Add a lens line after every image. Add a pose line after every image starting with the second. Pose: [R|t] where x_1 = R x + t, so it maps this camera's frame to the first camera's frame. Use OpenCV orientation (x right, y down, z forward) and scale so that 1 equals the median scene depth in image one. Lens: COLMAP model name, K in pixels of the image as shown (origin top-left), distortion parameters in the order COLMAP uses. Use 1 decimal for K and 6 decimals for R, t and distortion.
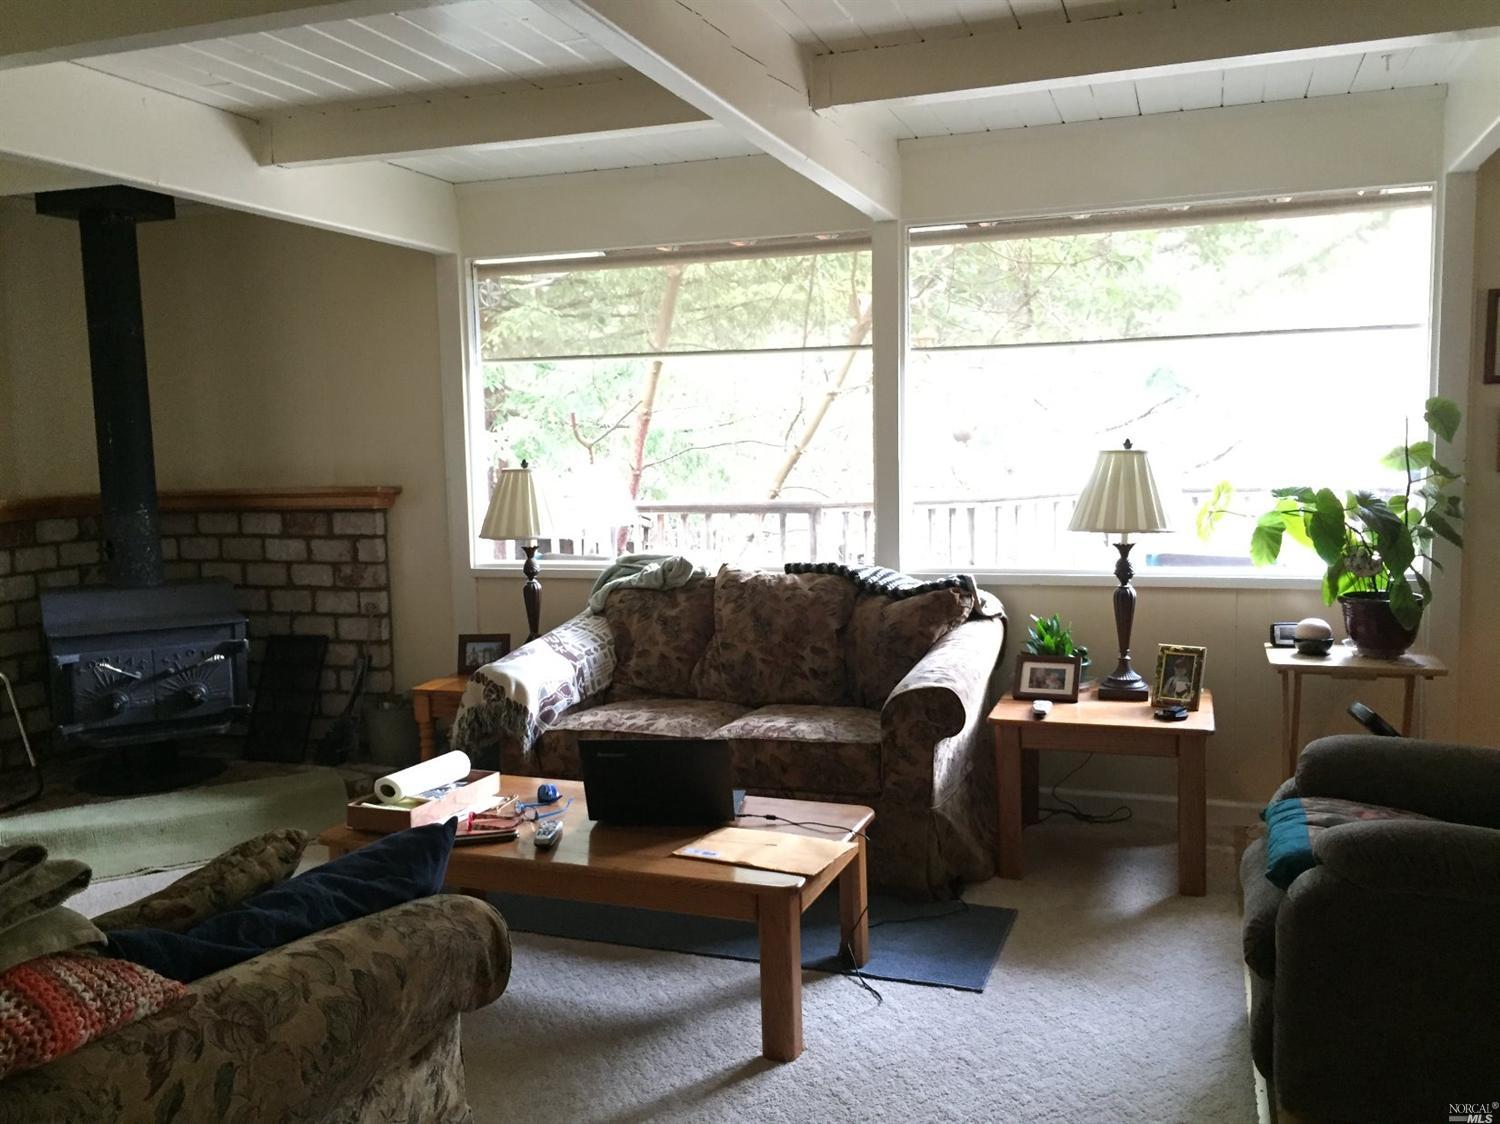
lens RADIAL K [[1297.8, 0, 750.0], [0, 1297.8, 562.0], [0, 0, 1]] dist [0.049125, -0.005312]
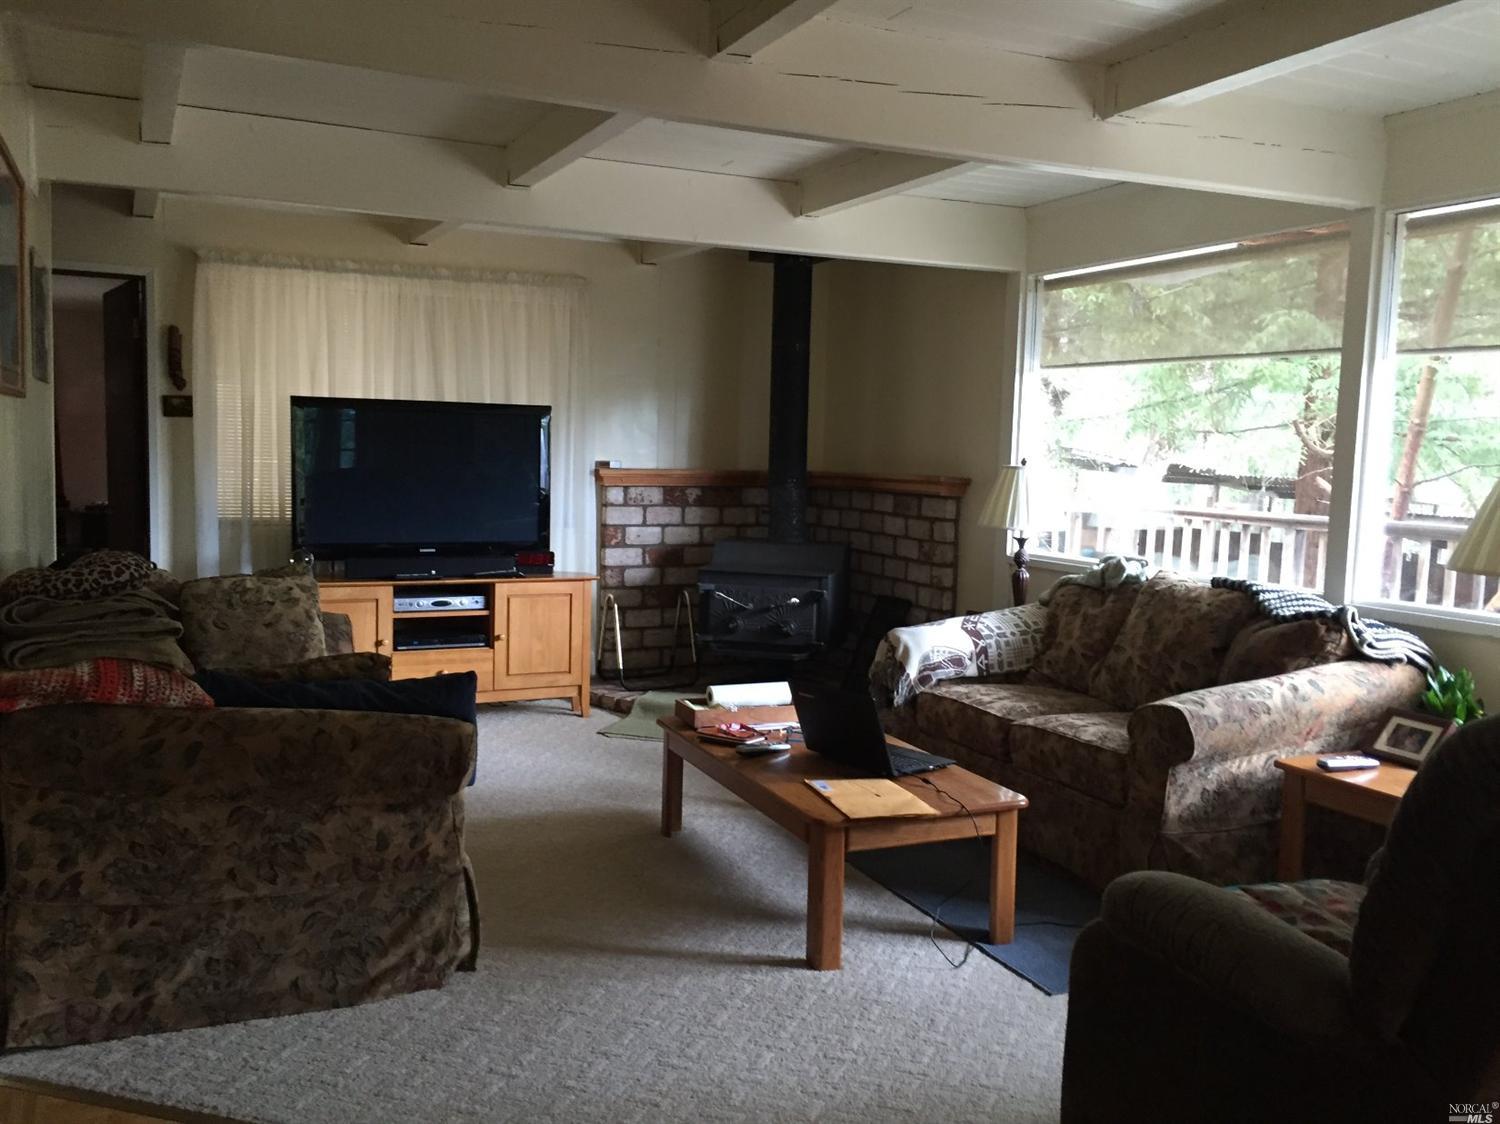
lens RADIAL K [[1297.8, 0, 750.0], [0, 1297.8, 562.0], [0, 0, 1]] dist [0.049125, -0.005312]
pose [[0.694826, 0.105703, -0.711368, 0.473423], [-0.110340, 0.993097, 0.039791, -0.010490], [0.710663, 0.050844, 0.701693, 0.078125]]
